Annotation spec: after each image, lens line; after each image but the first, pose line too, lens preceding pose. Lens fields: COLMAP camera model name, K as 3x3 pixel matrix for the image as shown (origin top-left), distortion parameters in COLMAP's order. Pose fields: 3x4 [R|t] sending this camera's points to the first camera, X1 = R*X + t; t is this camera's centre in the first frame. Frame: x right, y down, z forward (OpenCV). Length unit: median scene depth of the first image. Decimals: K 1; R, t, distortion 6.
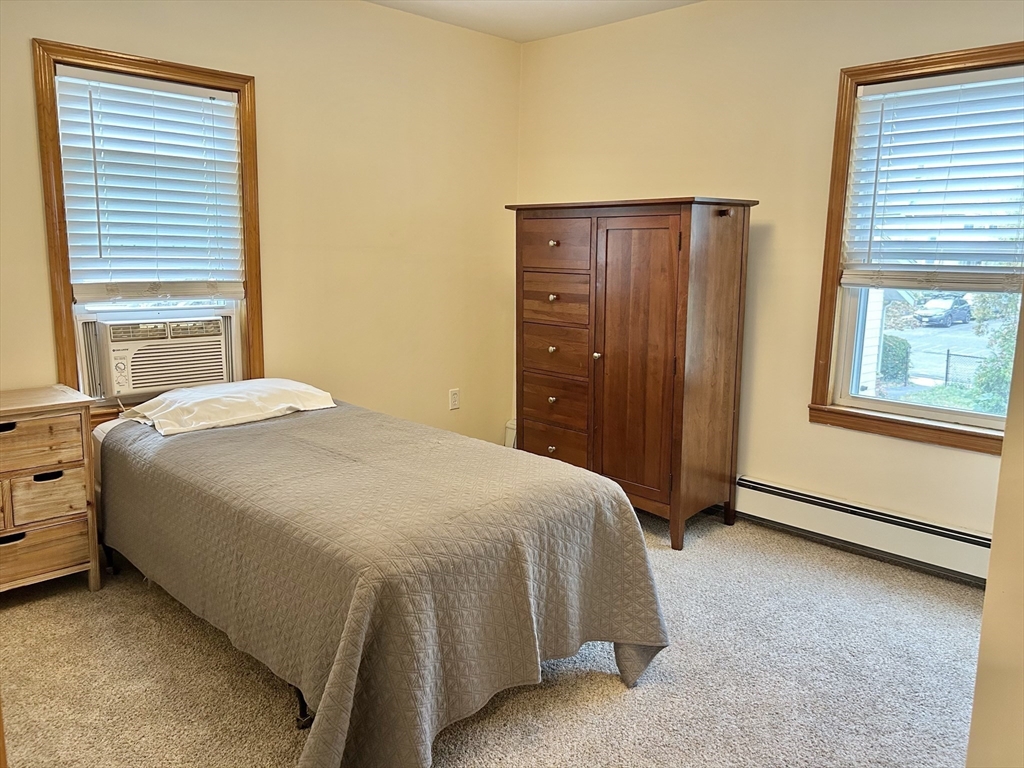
lens RADIAL K [[774.4, 0, 512.8], [0, 774.4, 385.2], [0, 0, 1]] dist [0.002043, 0.006322]
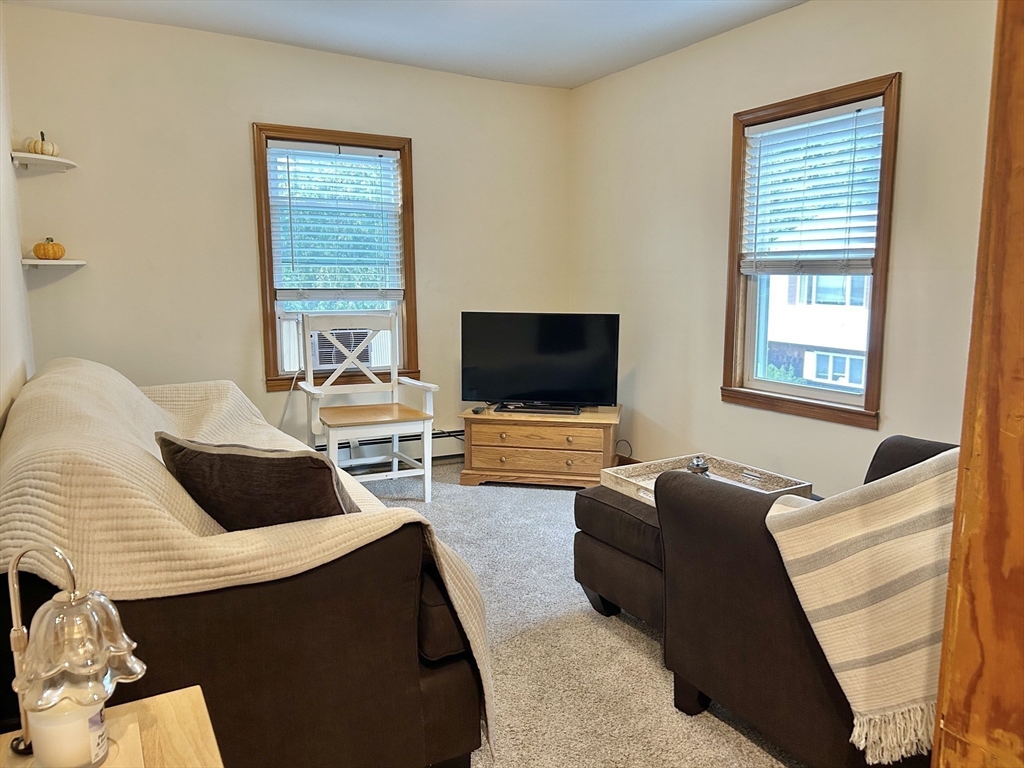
lens RADIAL K [[774.4, 0, 512.0], [0, 774.4, 384.5], [0, 0, 1]] dist [0.002043, 0.006322]
pose [[0.959945, 0.014339, -0.279822, 0.406362], [-0.025898, 0.998955, -0.037654, 0.076005], [0.278990, 0.043393, 0.959313, -0.256941]]
